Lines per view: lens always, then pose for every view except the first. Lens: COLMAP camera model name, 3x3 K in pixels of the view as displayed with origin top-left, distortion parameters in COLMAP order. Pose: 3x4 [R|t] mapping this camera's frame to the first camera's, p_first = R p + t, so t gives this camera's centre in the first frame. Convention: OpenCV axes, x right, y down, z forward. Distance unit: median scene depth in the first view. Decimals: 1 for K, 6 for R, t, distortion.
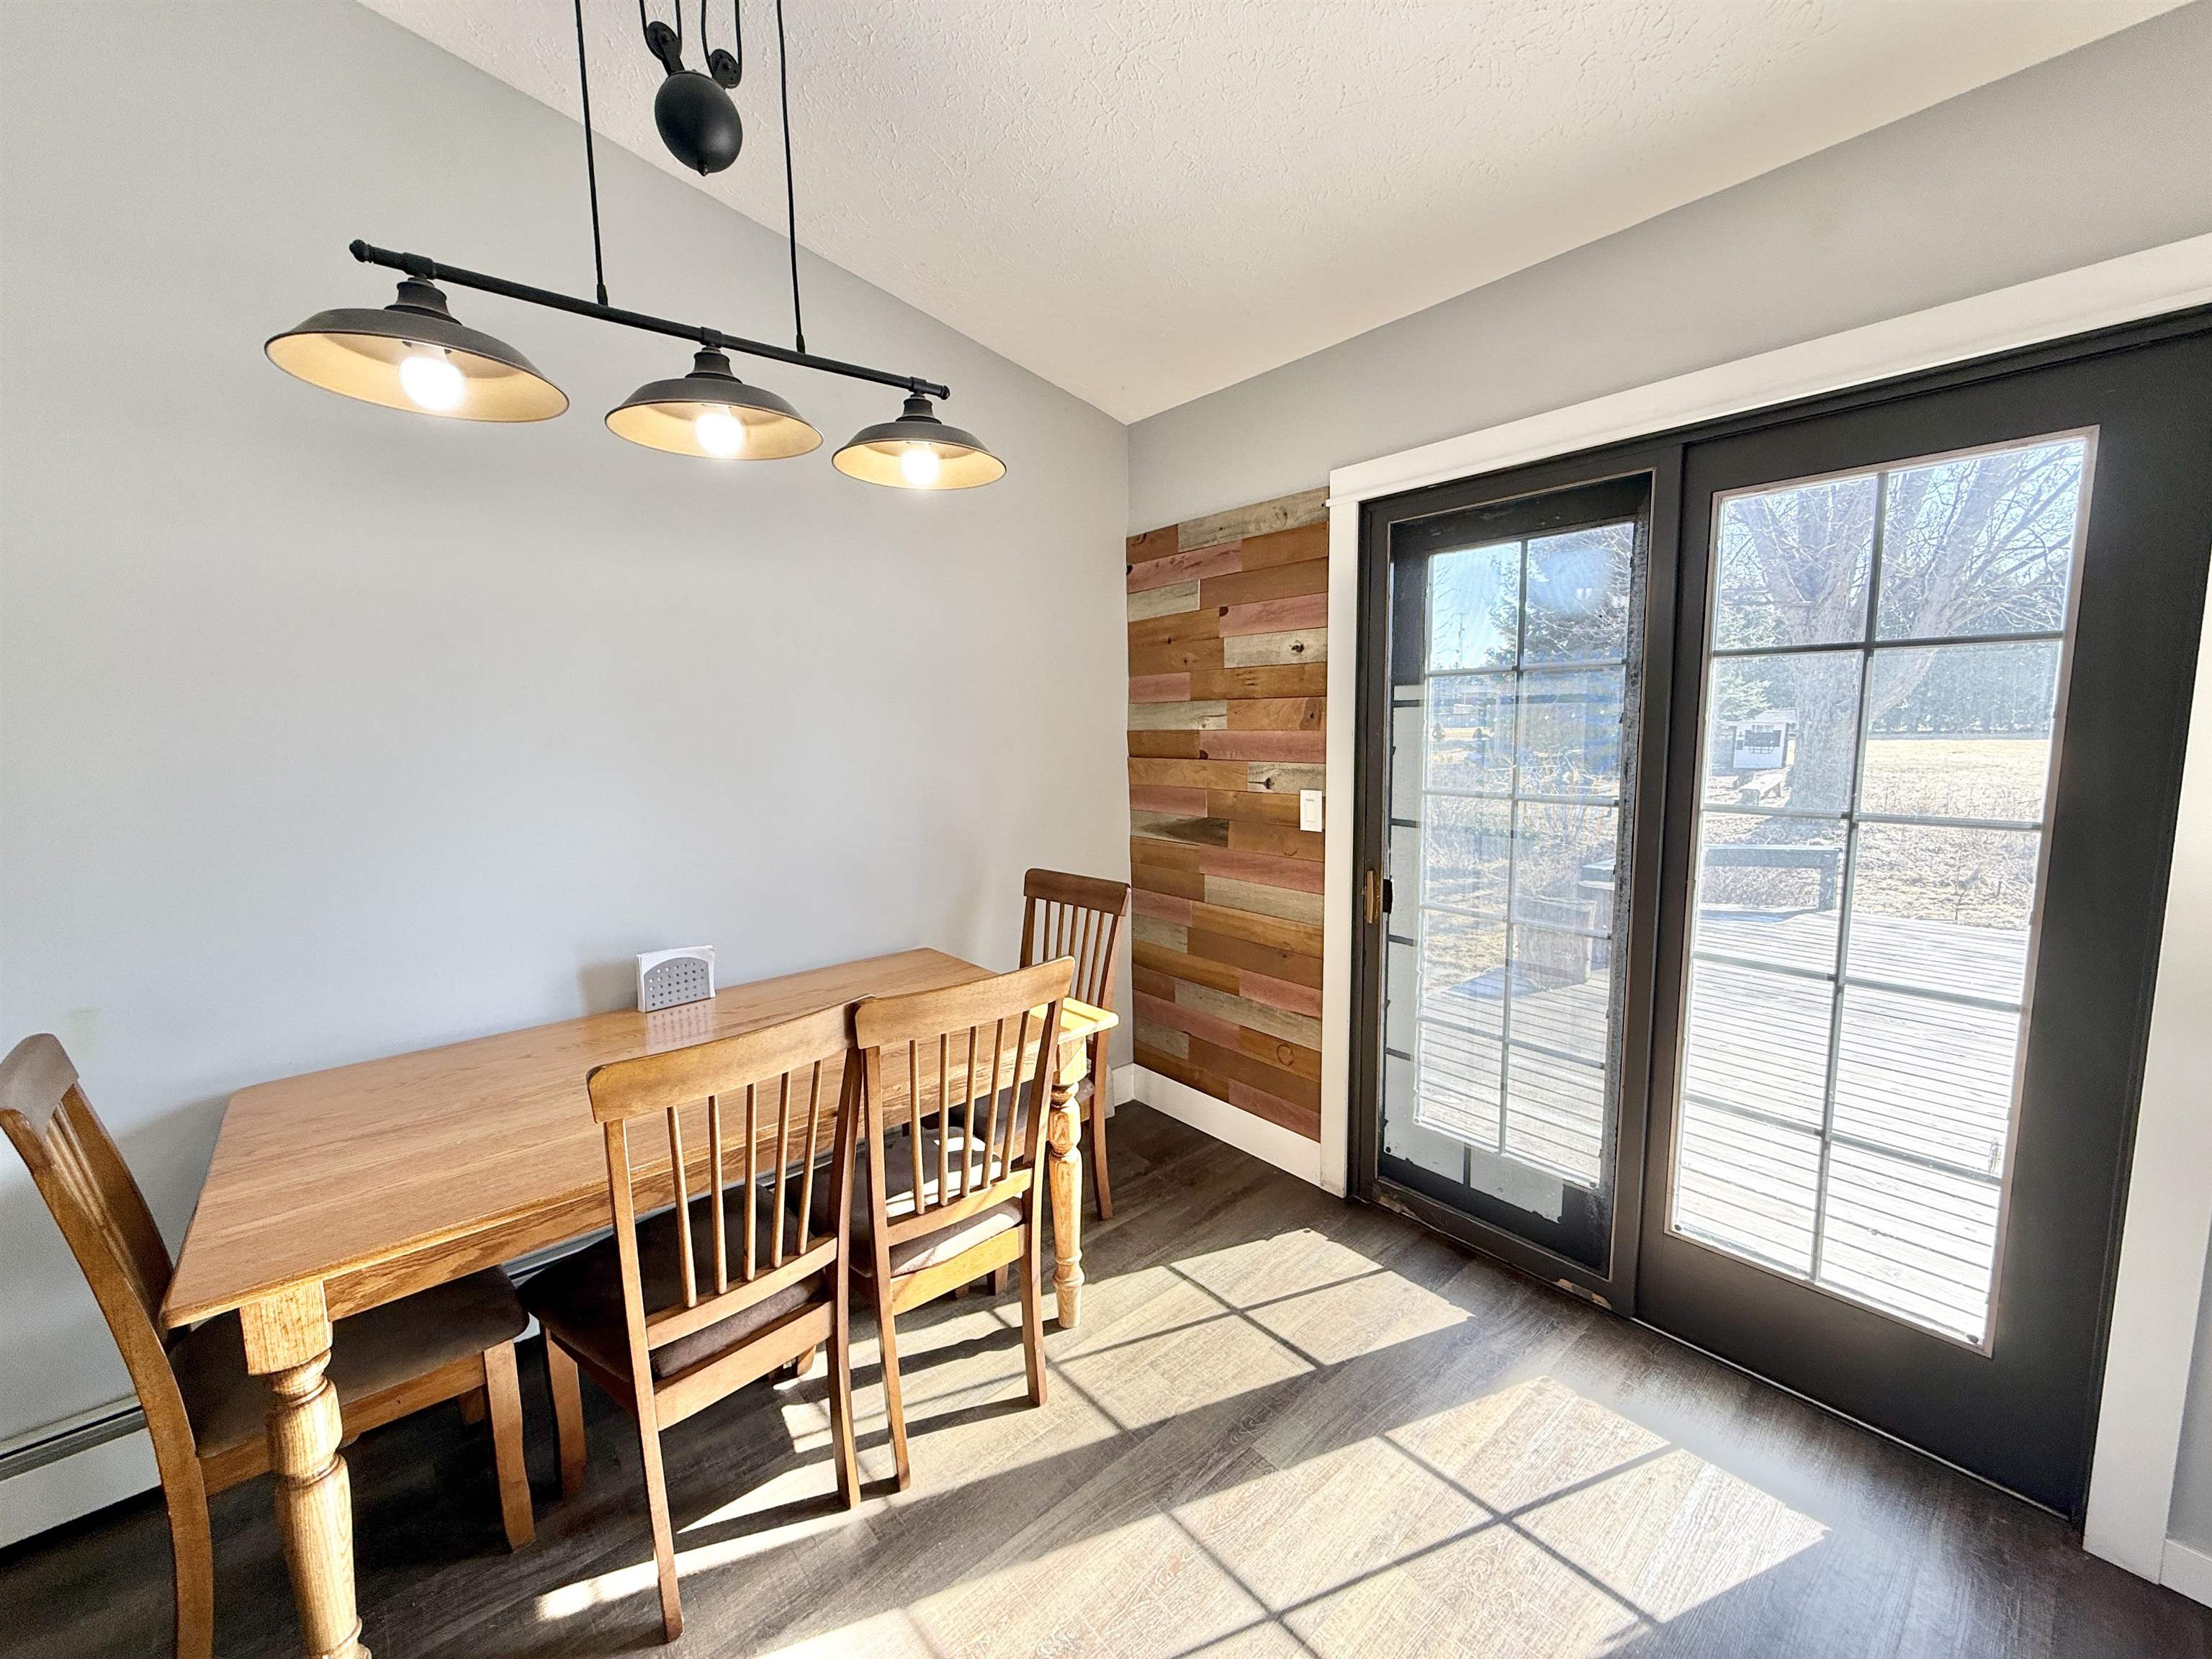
lens RADIAL K [[879.0, 0, 1098.3], [0, 879.0, 827.3], [0, 0, 1]] dist [-0.000105, 0.000396]
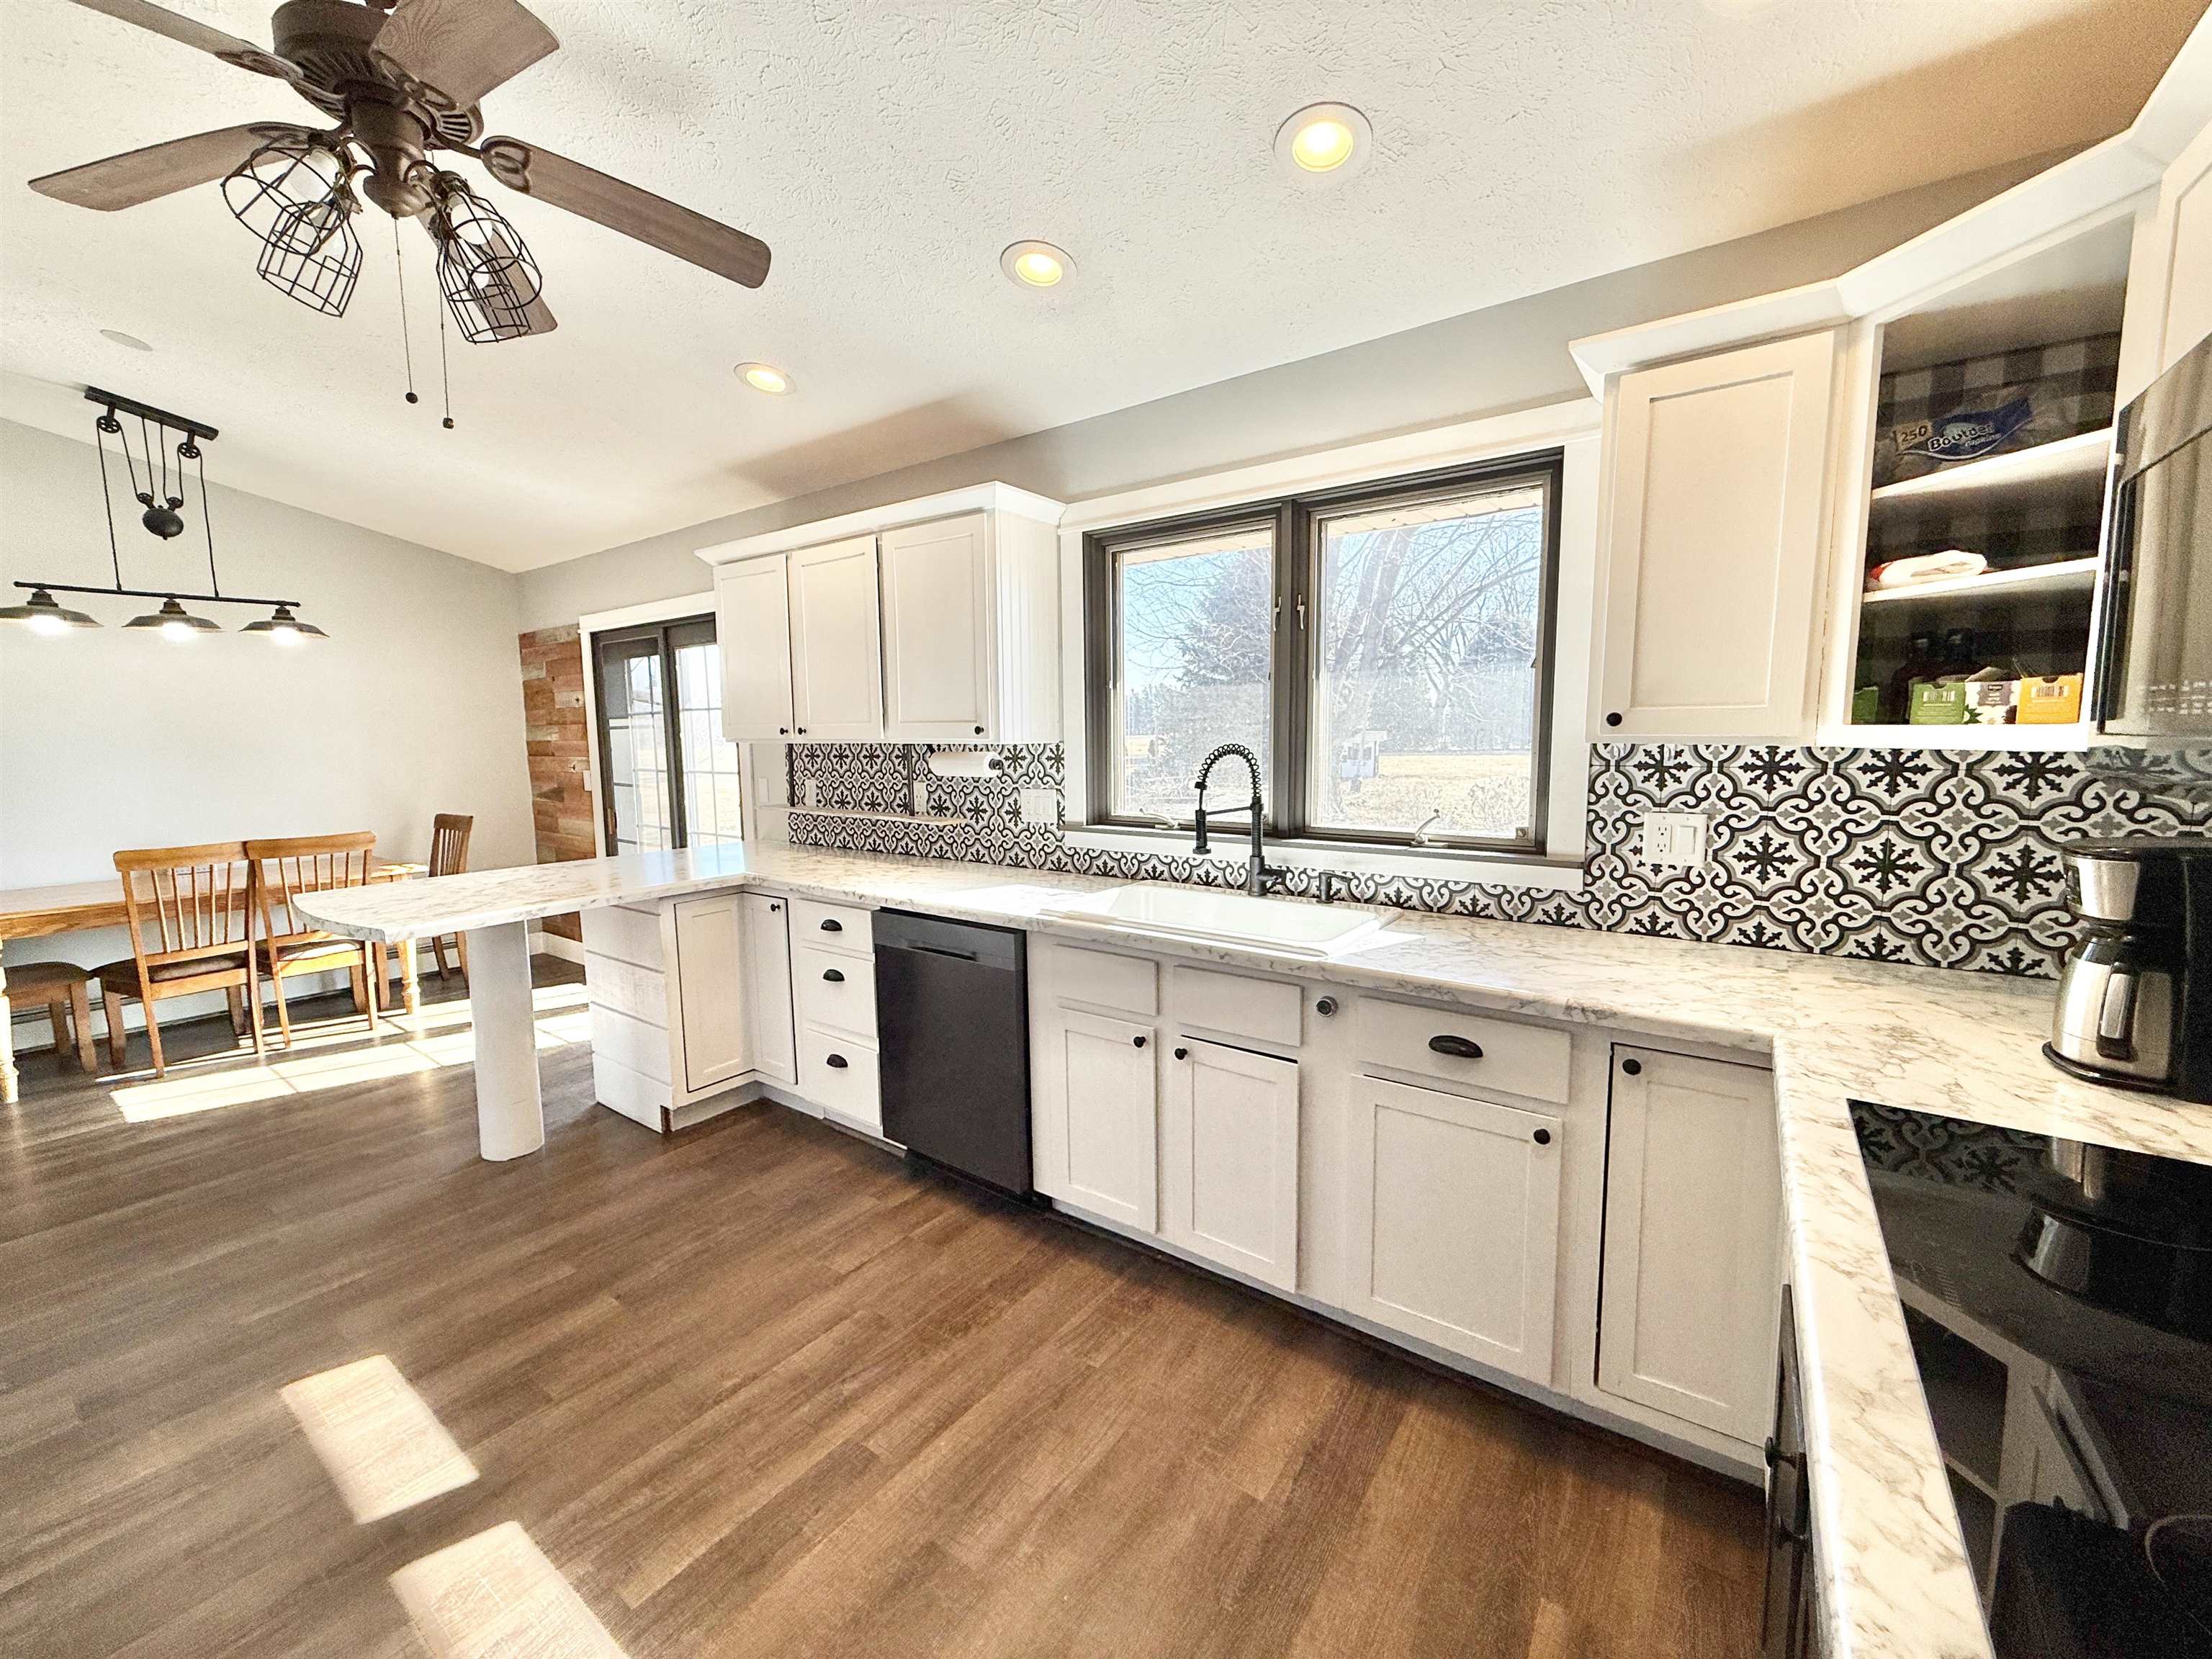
lens RADIAL K [[879.0, 0, 1098.5], [0, 879.0, 825.6], [0, 0, 1]] dist [-0.000105, 0.000396]
pose [[0.971161, -0.020399, 0.237549, 1.077332], [0.025082, 0.999546, -0.016706, 0.177226], [-0.237100, 0.022182, 0.971232, -1.479559]]
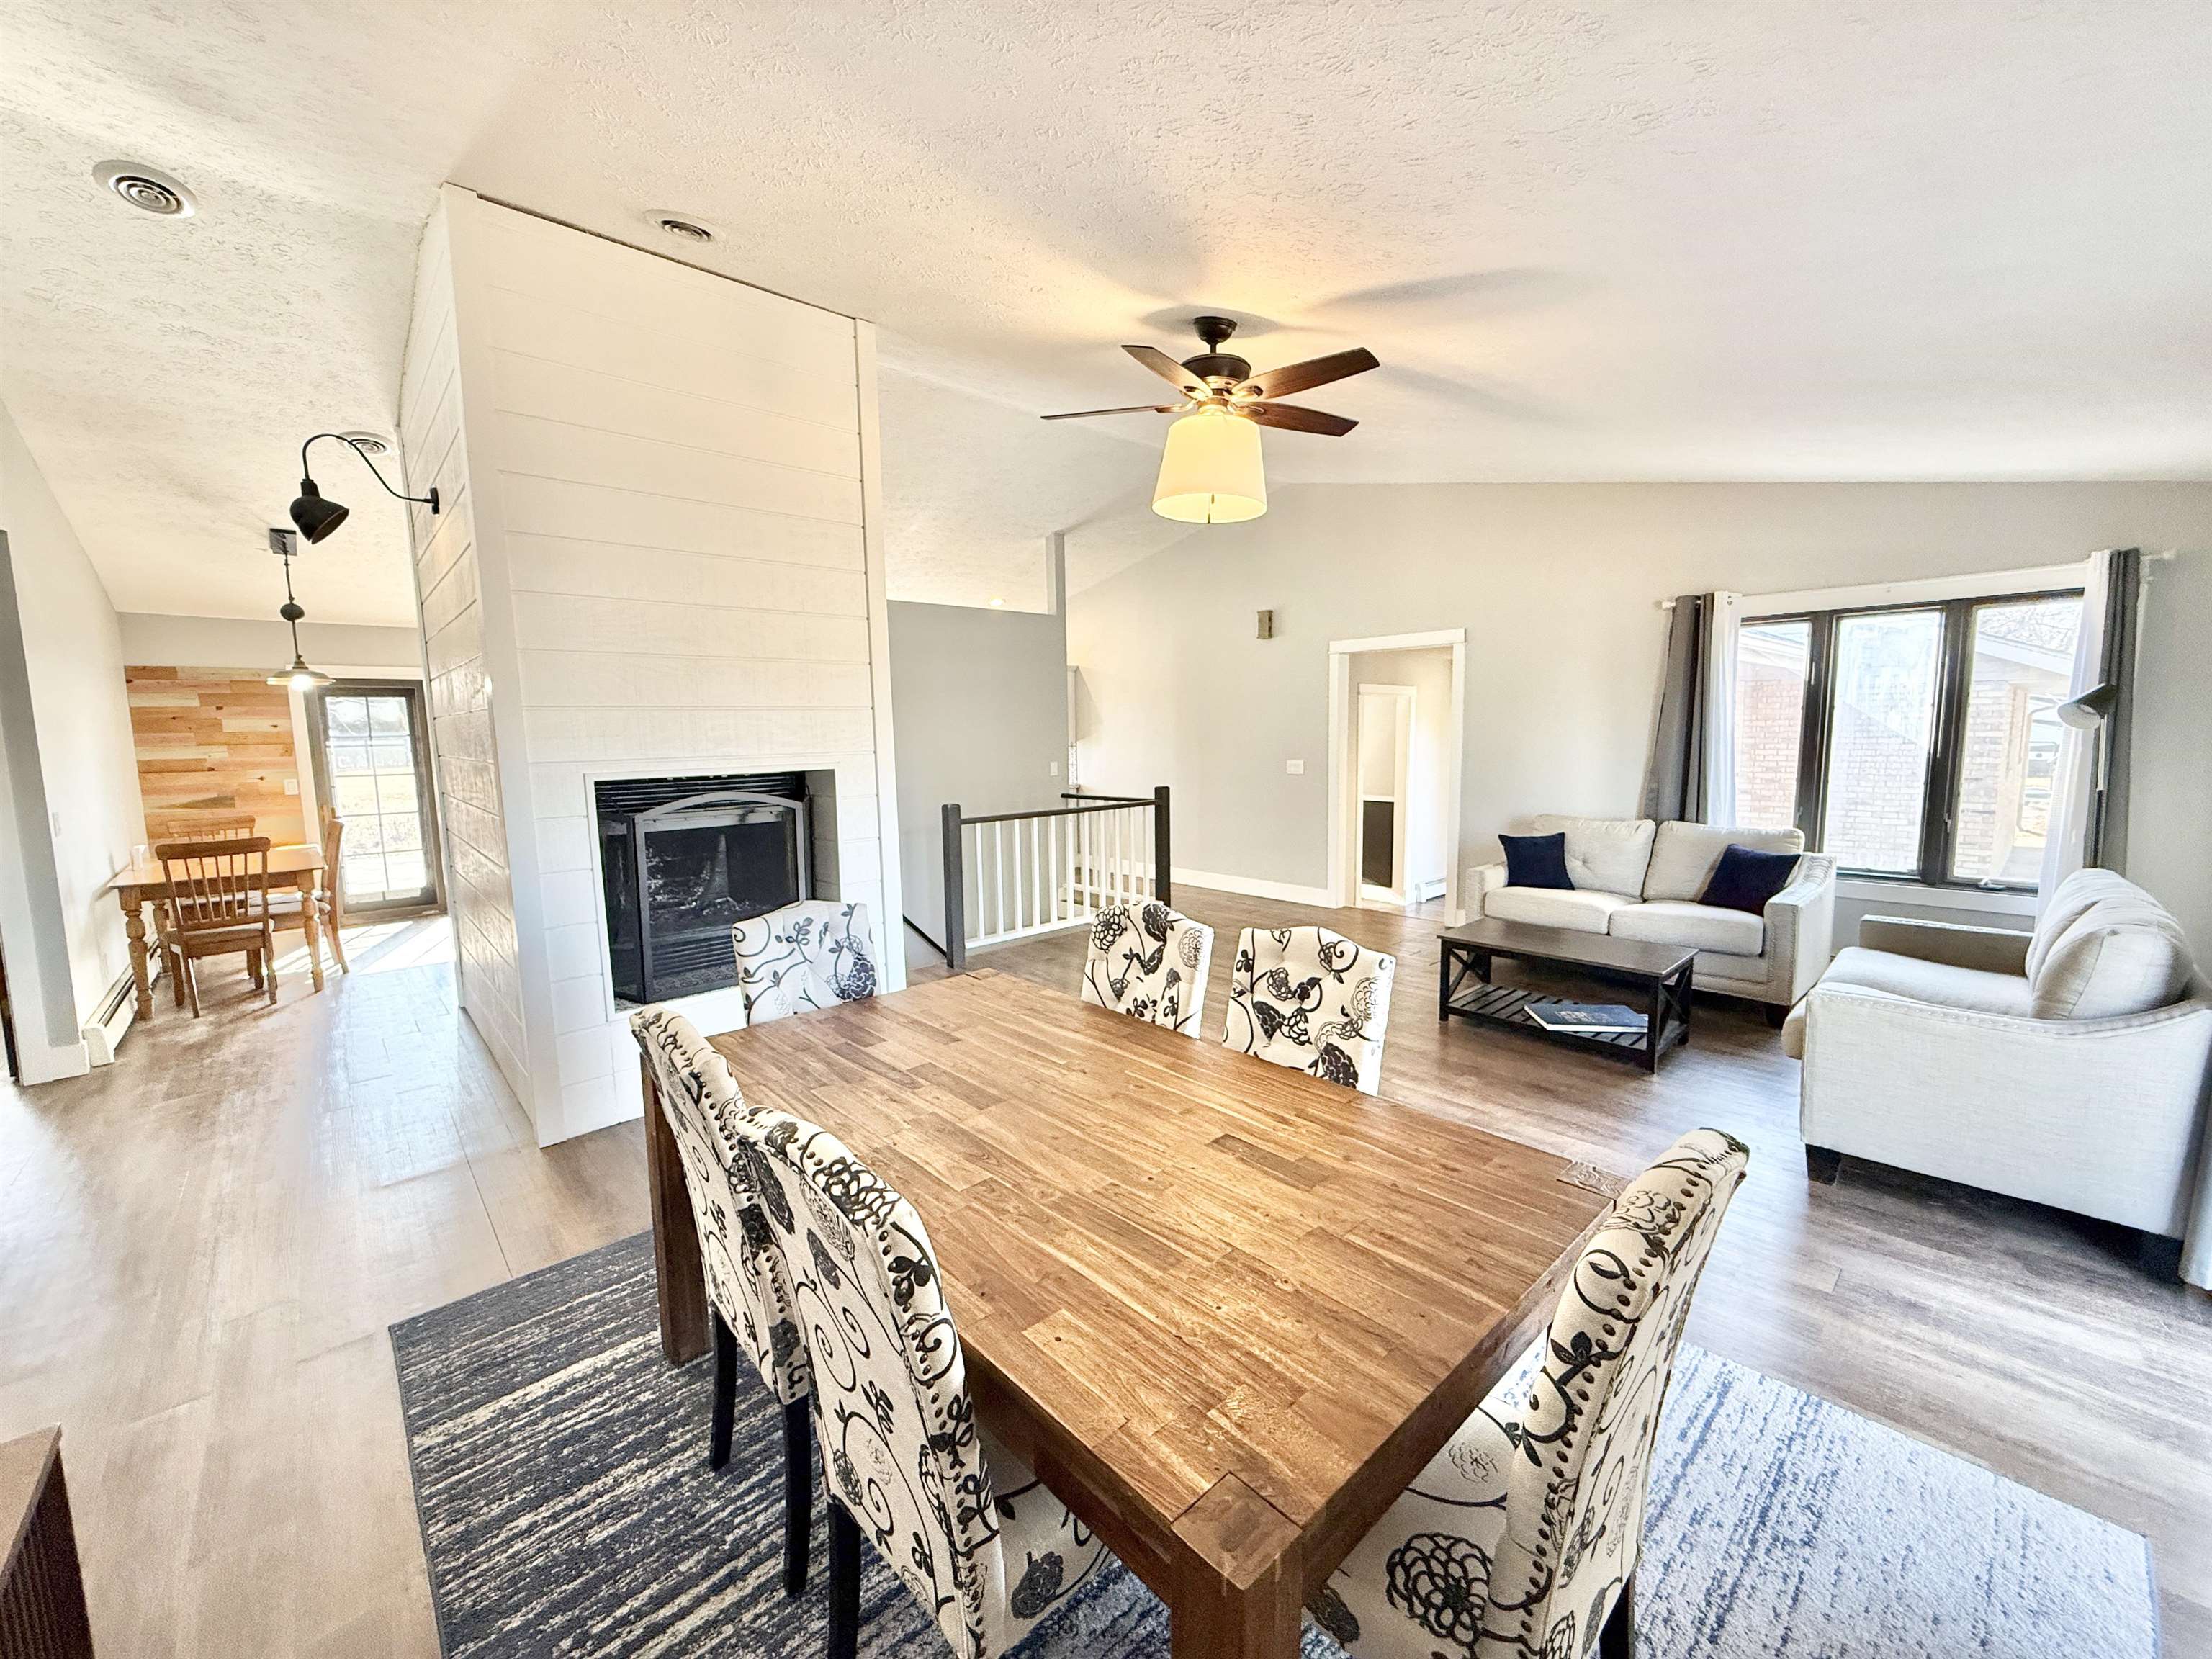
lens RADIAL K [[879.0, 0, 1110.3], [0, 879.0, 835.6], [0, 0, 1]] dist [-0.000105, 0.000396]
pose [[-0.045515, -0.095750, 0.994364, -3.055914], [0.140179, 0.984935, 0.101258, 0.246722], [-0.989079, 0.143998, -0.031407, -1.631527]]
